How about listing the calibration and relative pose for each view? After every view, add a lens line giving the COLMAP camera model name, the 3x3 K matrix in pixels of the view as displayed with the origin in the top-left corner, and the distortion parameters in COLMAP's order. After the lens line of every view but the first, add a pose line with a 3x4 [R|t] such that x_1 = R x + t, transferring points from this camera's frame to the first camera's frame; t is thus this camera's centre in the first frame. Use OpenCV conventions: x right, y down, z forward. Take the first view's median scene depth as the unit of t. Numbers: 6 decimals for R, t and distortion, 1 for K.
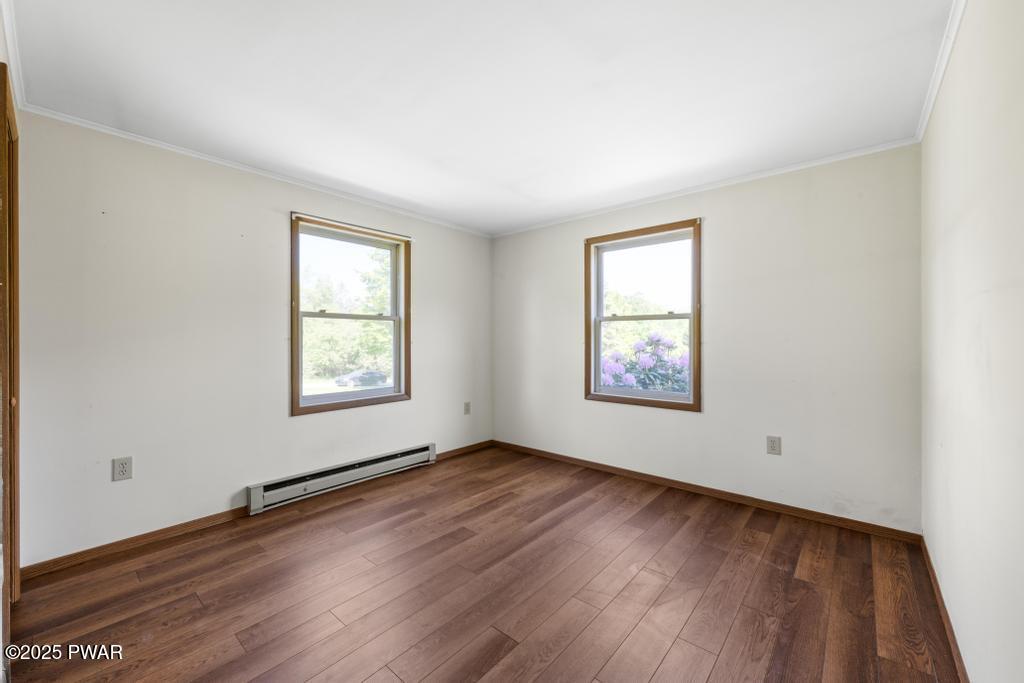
lens RADIAL K [[399.0, 0, 513.7], [0, 399.0, 341.4], [0, 0, 1]] dist [0.002541, -0.000118]
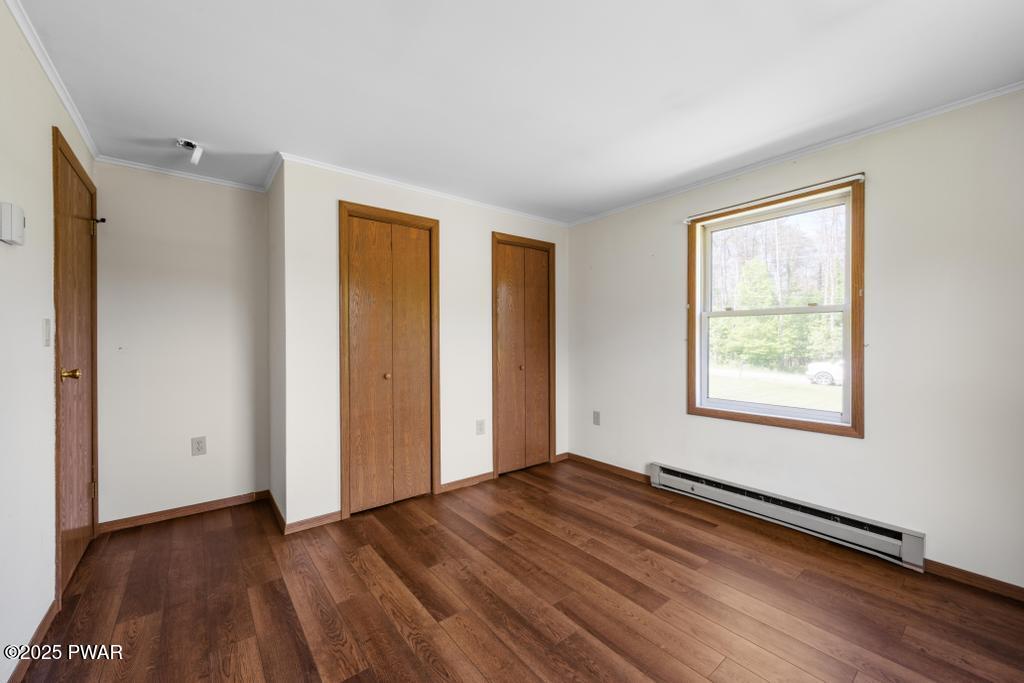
lens RADIAL K [[399.0, 0, 517.8], [0, 399.0, 342.2], [0, 0, 1]] dist [0.002541, -0.000118]
pose [[-0.173424, 0.006801, -0.984824, 0.588075], [-0.002004, 0.999972, 0.007259, -0.007553], [0.984845, 0.003232, -0.173405, 0.791560]]
